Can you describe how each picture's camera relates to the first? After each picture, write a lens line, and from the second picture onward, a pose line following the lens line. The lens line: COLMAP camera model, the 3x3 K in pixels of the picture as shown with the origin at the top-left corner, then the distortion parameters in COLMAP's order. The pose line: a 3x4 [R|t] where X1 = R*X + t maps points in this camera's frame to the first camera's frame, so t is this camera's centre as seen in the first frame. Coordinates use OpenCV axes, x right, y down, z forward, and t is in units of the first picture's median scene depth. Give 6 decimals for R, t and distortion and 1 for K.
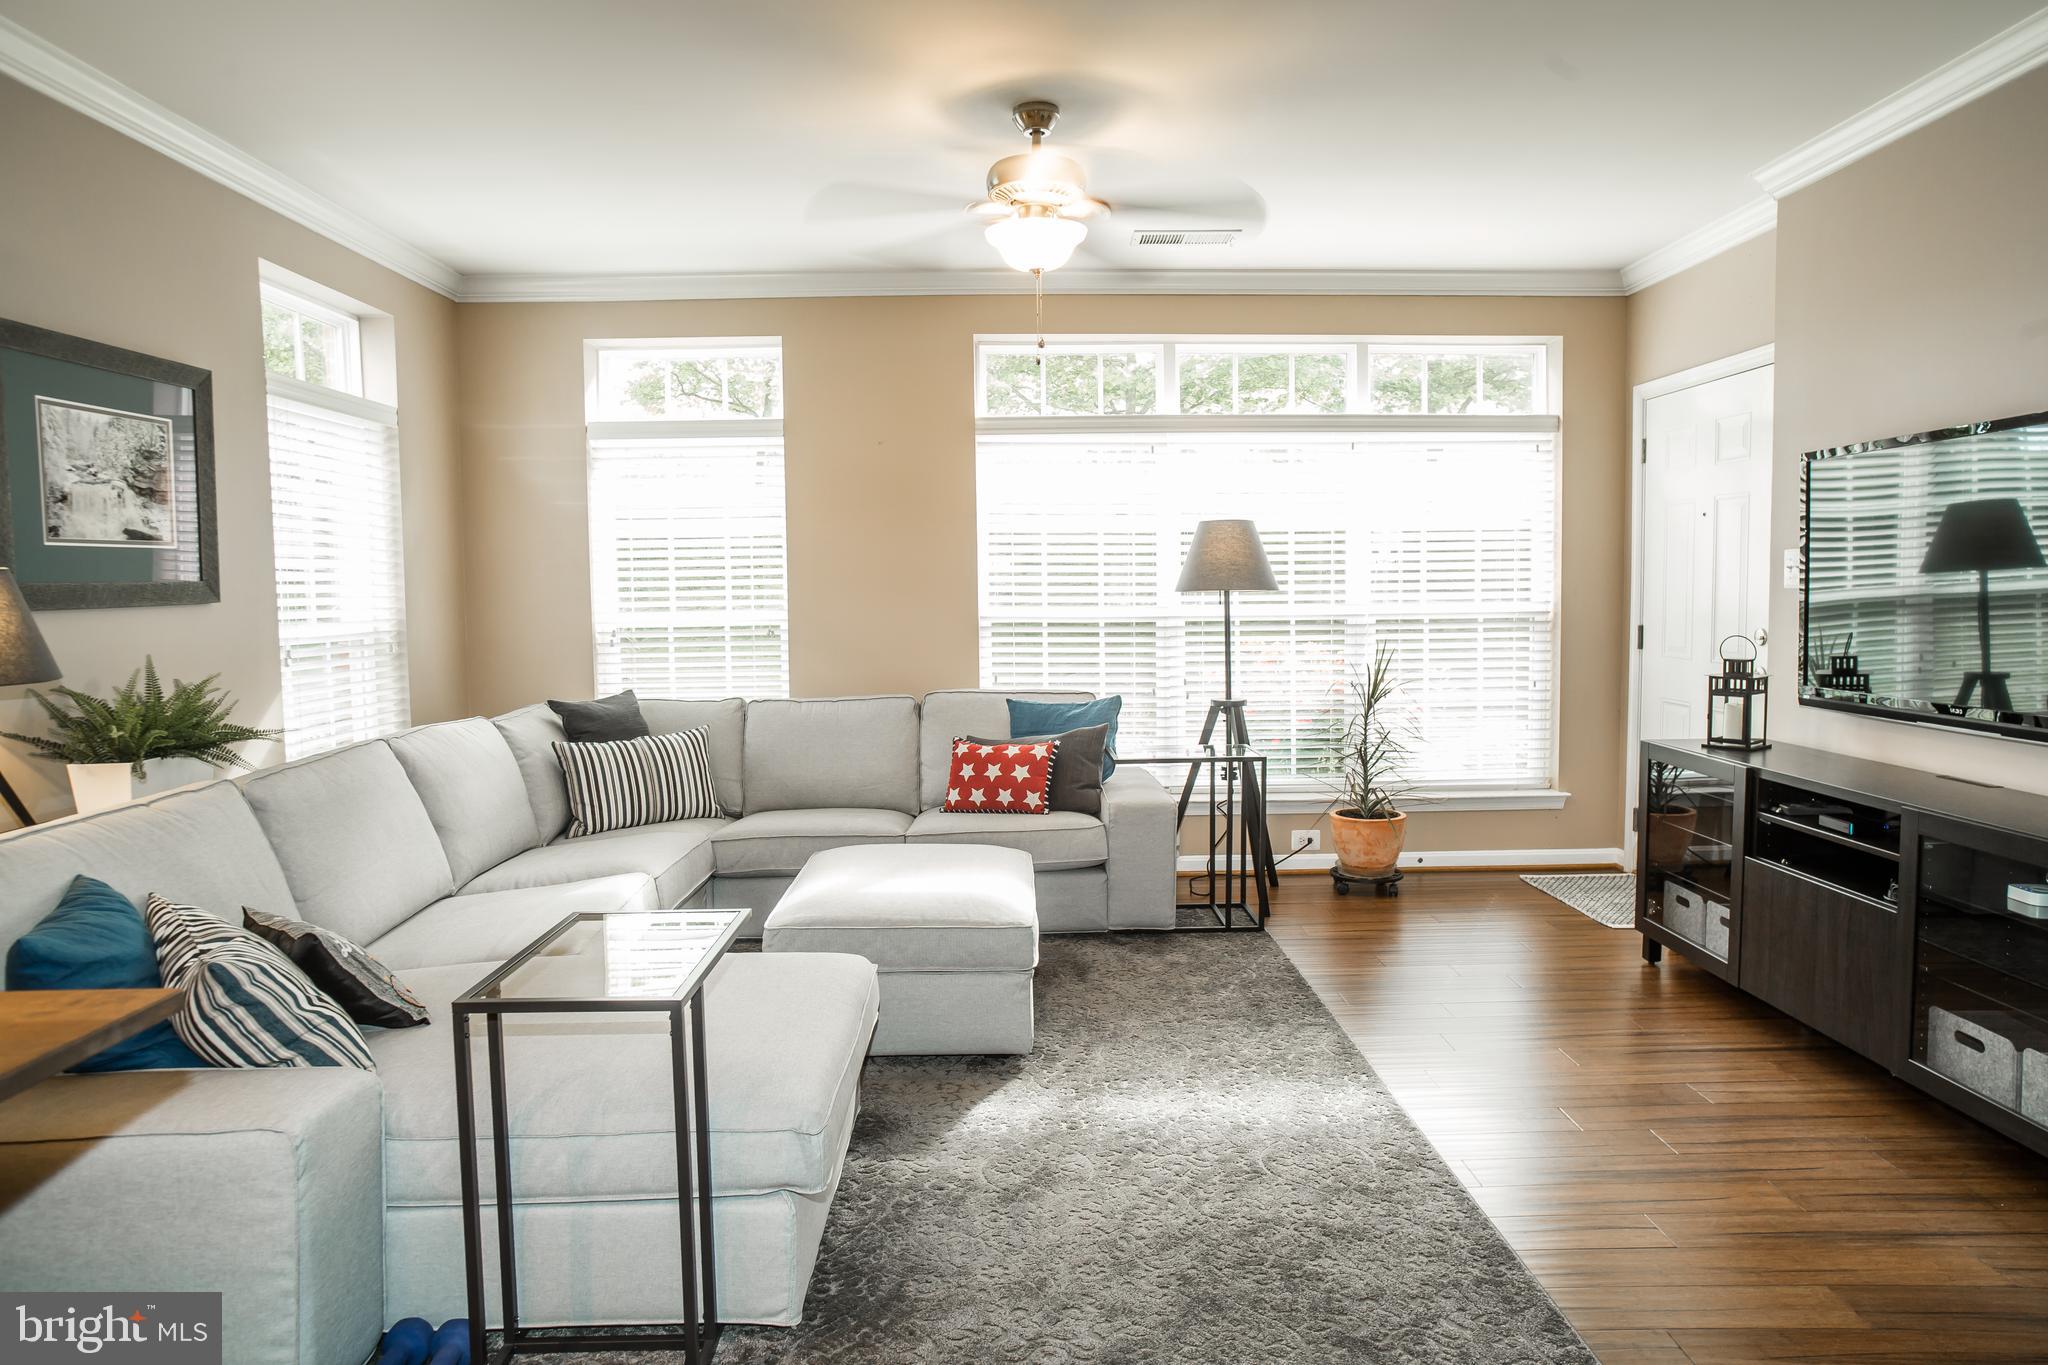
lens RADIAL K [[1234.1, 0, 1033.3], [0, 1234.1, 665.9], [0, 0, 1]] dist [-0.058797, 0.042869]
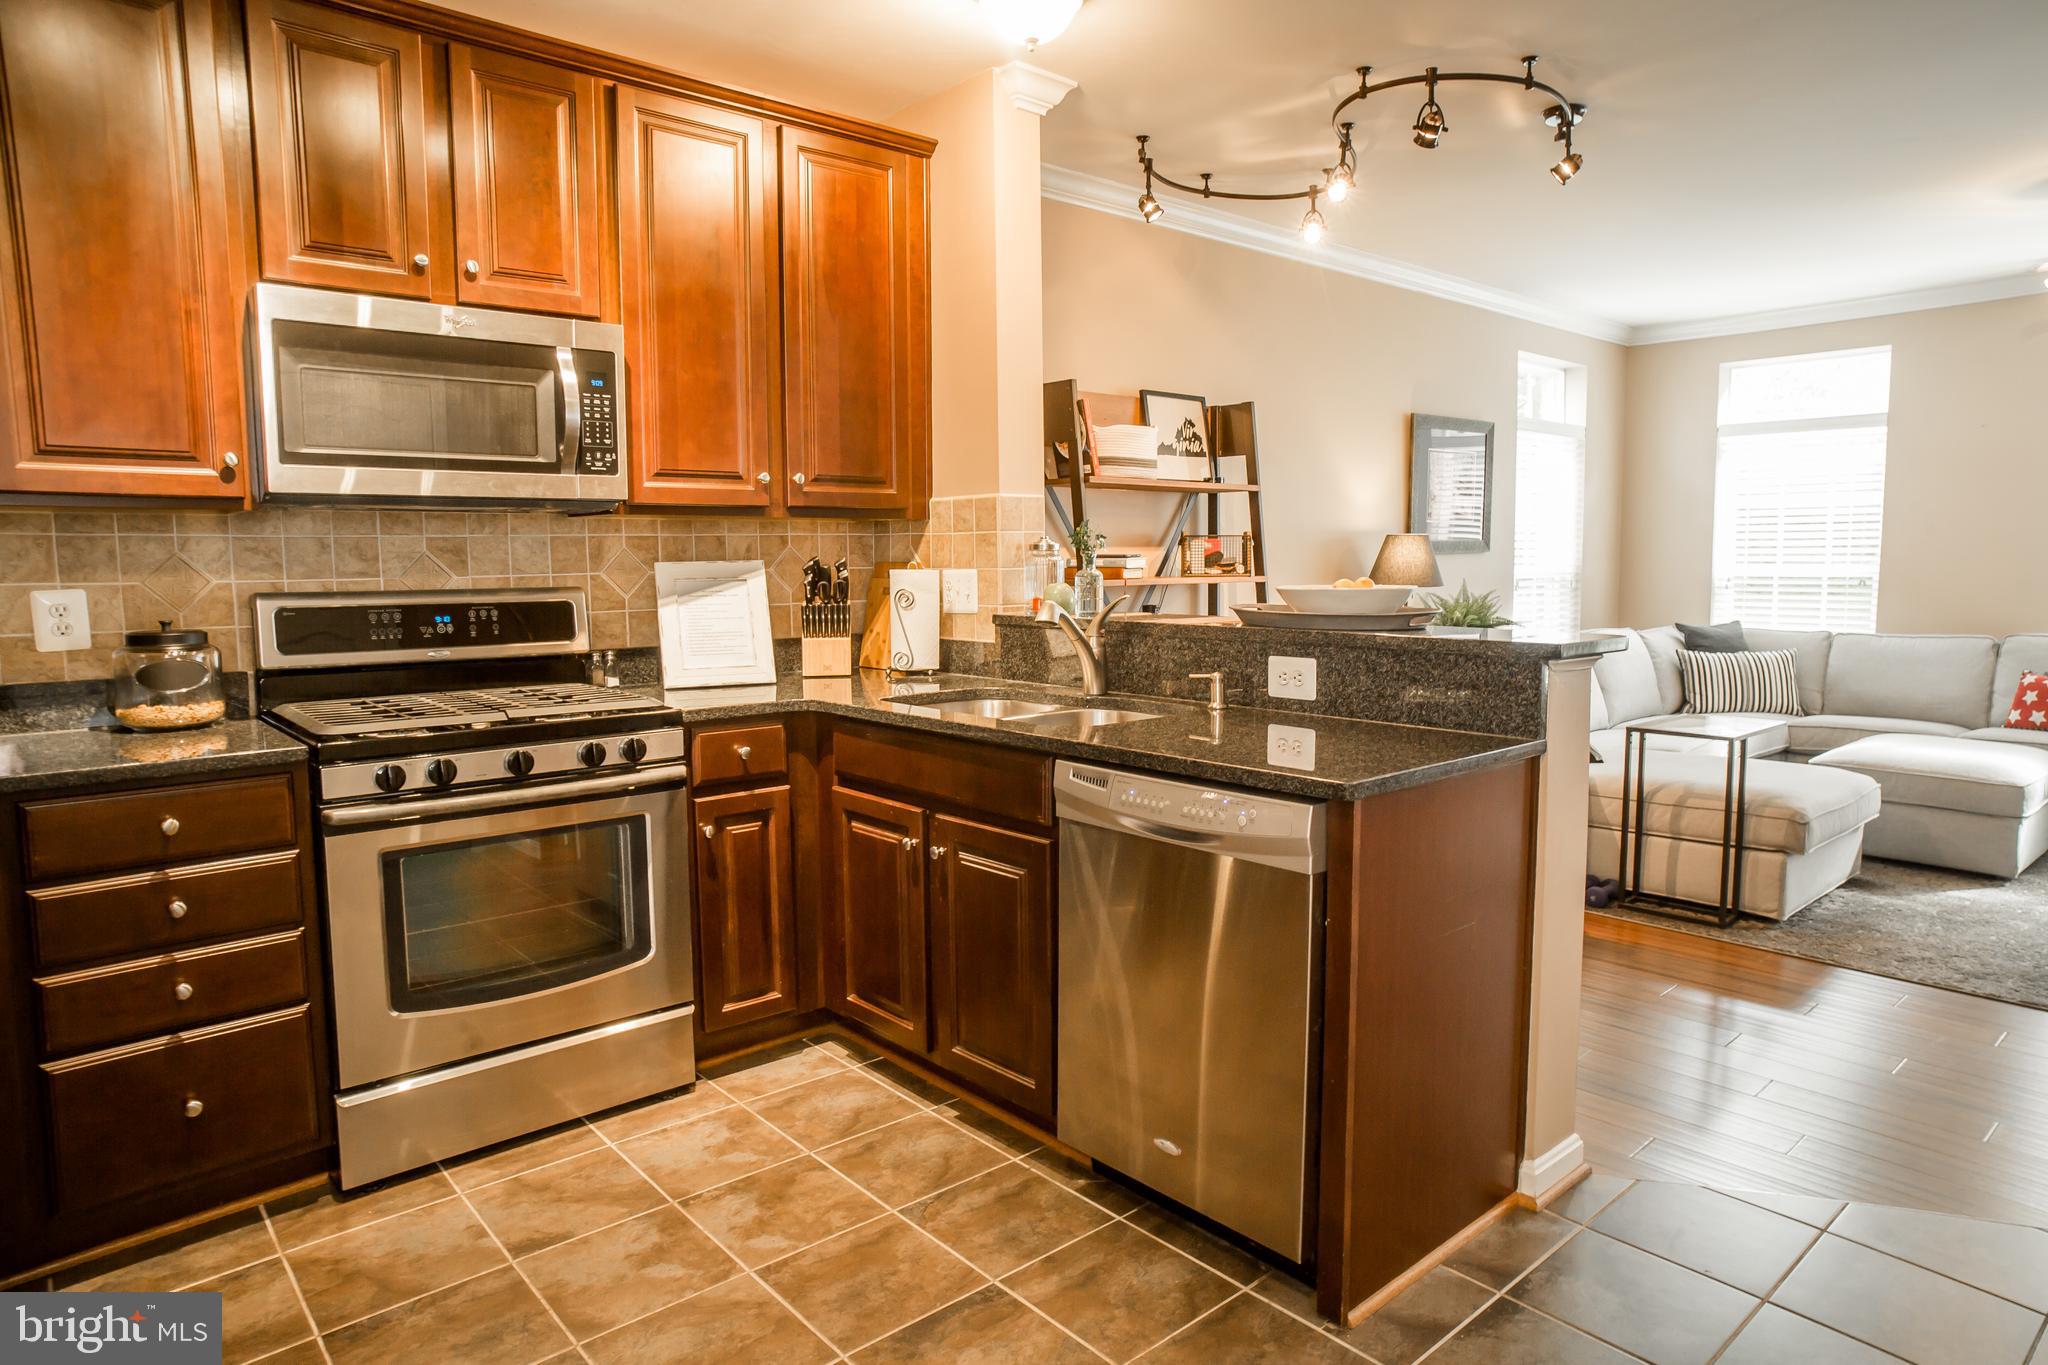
lens RADIAL K [[1231.6, 0, 1024.8], [0, 1231.6, 666.3], [0, 0, 1]] dist [-0.077299, 0.061233]
pose [[0.645891, 0.075817, -0.759655, 0.200126], [-0.048913, 0.997122, 0.057929, 0.033722], [0.761861, -0.000259, 0.647741, -0.518943]]
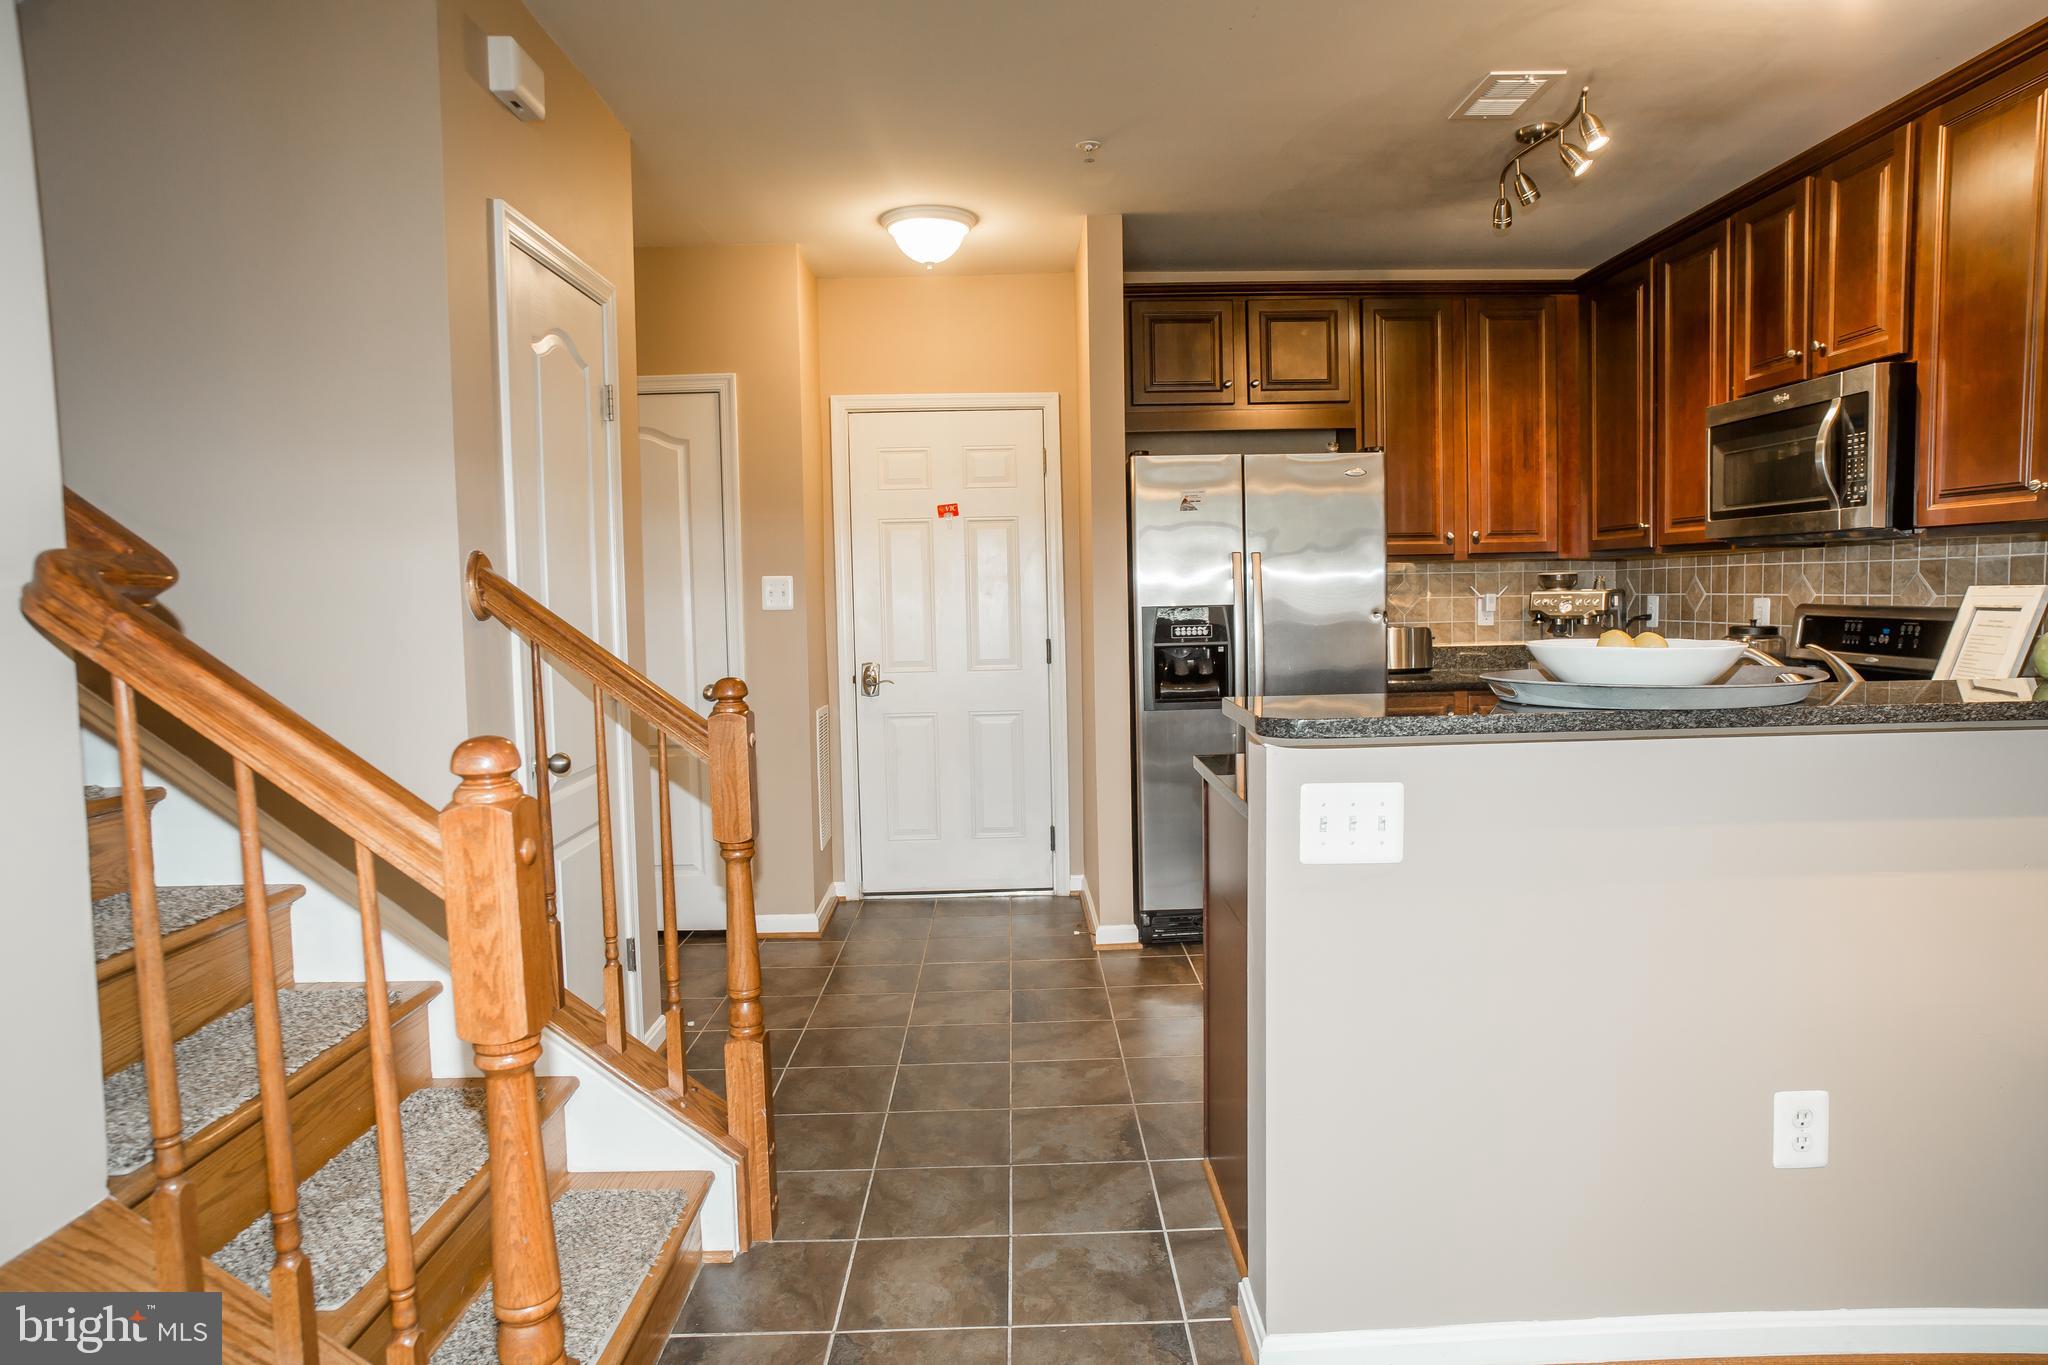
lens RADIAL K [[1231.6, 0, 1037.1], [0, 1231.6, 669.4], [0, 0, 1]] dist [-0.077299, 0.061233]
pose [[-0.999349, 0.035543, -0.006136, 0.047650], [0.034461, 0.991112, 0.128485, -0.028329], [0.010648, 0.128190, -0.991692, 0.380785]]
